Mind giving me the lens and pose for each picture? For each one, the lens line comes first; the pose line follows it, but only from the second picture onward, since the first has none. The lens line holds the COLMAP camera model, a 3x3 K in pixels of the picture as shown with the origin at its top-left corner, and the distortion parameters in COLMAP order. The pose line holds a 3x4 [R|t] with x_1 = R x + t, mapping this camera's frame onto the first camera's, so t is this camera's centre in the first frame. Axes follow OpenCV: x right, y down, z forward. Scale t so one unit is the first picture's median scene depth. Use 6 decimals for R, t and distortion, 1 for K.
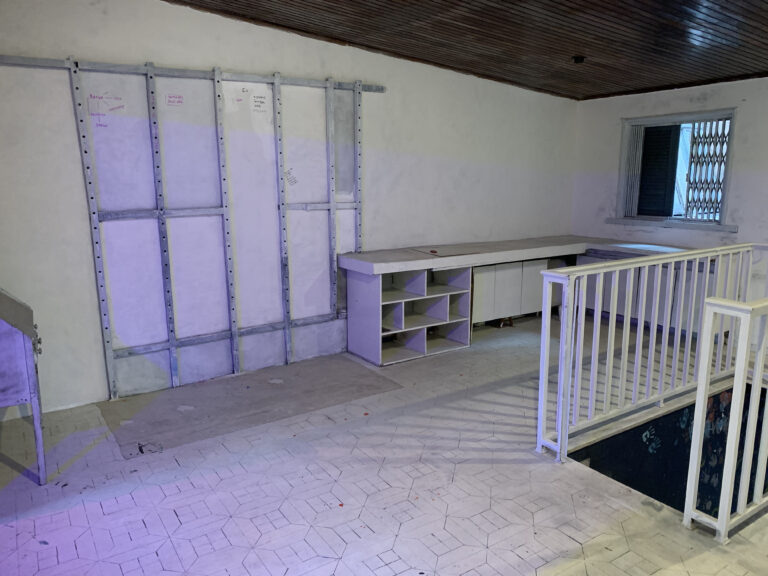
lens RADIAL K [[588.0, 0, 371.9], [0, 588.0, 282.5], [0, 0, 1]] dist [0.046150, -0.054550]
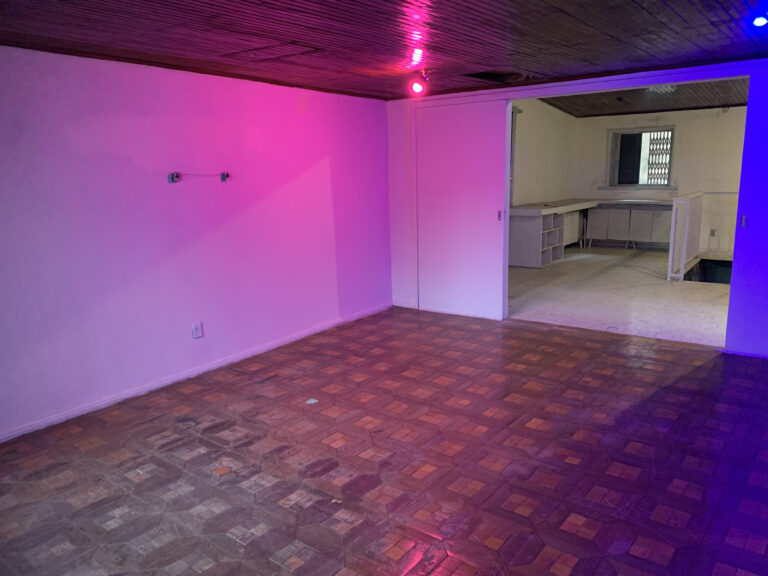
lens RADIAL K [[588.0, 0, 388.2], [0, 588.0, 291.3], [0, 0, 1]] dist [0.046150, -0.054550]
pose [[0.934402, -0.085605, 0.345781, -0.883262], [0.080557, 0.996329, 0.028972, 0.104785], [-0.346992, 0.000784, 0.937868, -0.445319]]
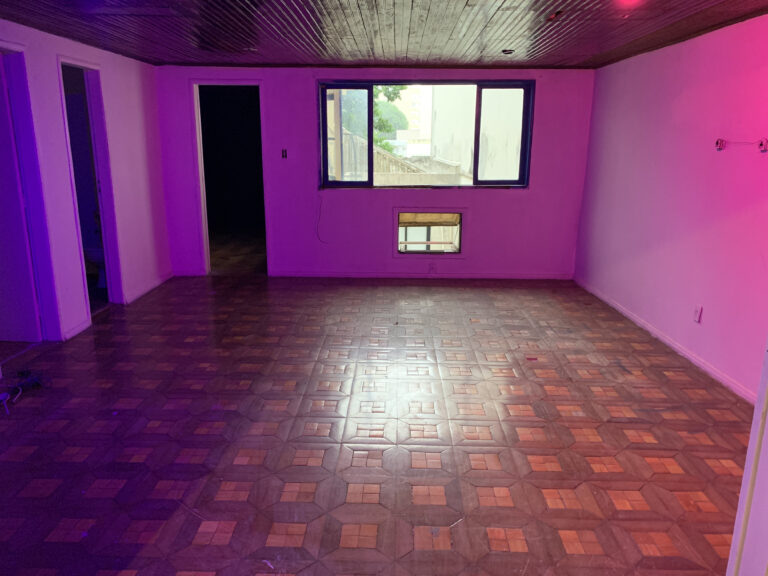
lens RADIAL K [[588.0, 0, 382.0], [0, 588.0, 284.8], [0, 0, 1]] dist [0.046150, -0.054550]
pose [[-0.546519, 0.199670, -0.813295, -0.066761], [-0.158333, 0.929009, 0.334475, -0.053924], [0.822343, 0.311569, -0.476107, 0.393800]]
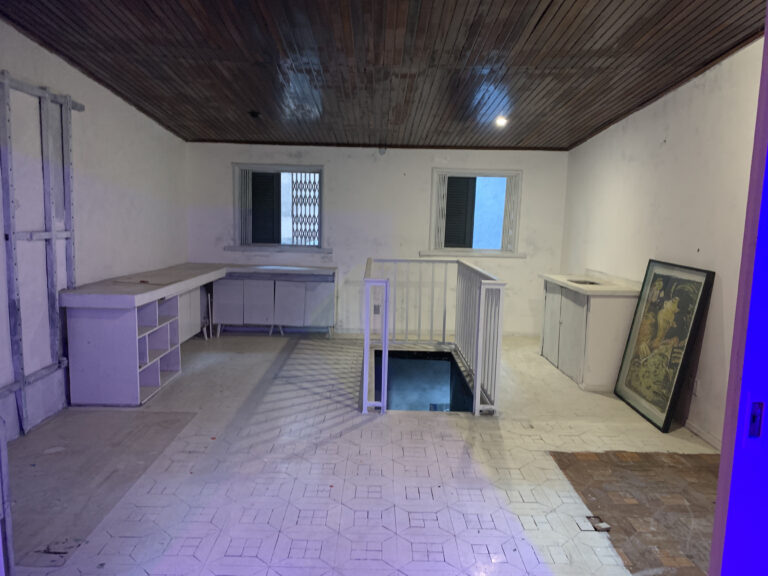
lens RADIAL K [[588.0, 0, 388.7], [0, 588.0, 288.6], [0, 0, 1]] dist [0.046150, -0.054550]
pose [[0.536939, -0.084453, 0.839383, -0.458117], [0.127947, 0.991619, 0.017924, -0.006294], [-0.833862, 0.097772, 0.543245, 0.119614]]
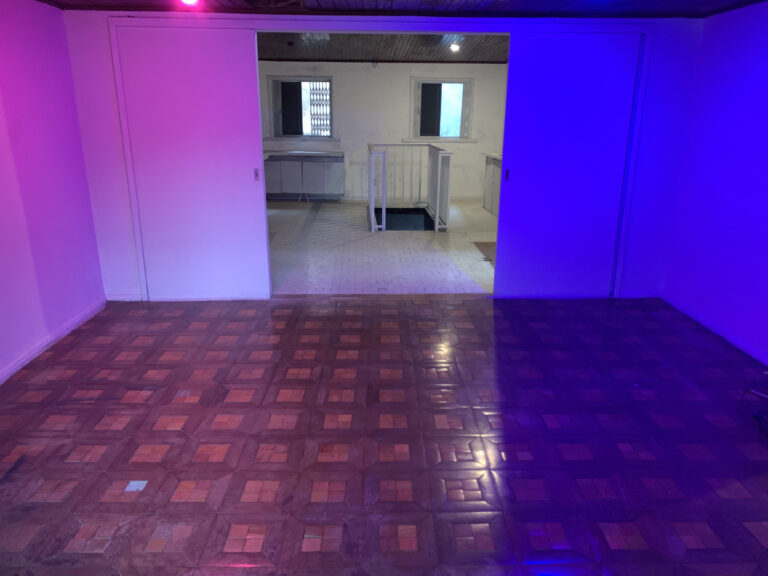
lens RADIAL K [[588.0, 0, 393.5], [0, 588.0, 286.5], [0, 0, 1]] dist [0.046150, -0.054550]
pose [[0.503380, -0.232037, 0.832326, -0.974118], [0.145470, 0.972277, 0.183074, 0.050335], [-0.851732, 0.028923, 0.523179, -0.164124]]
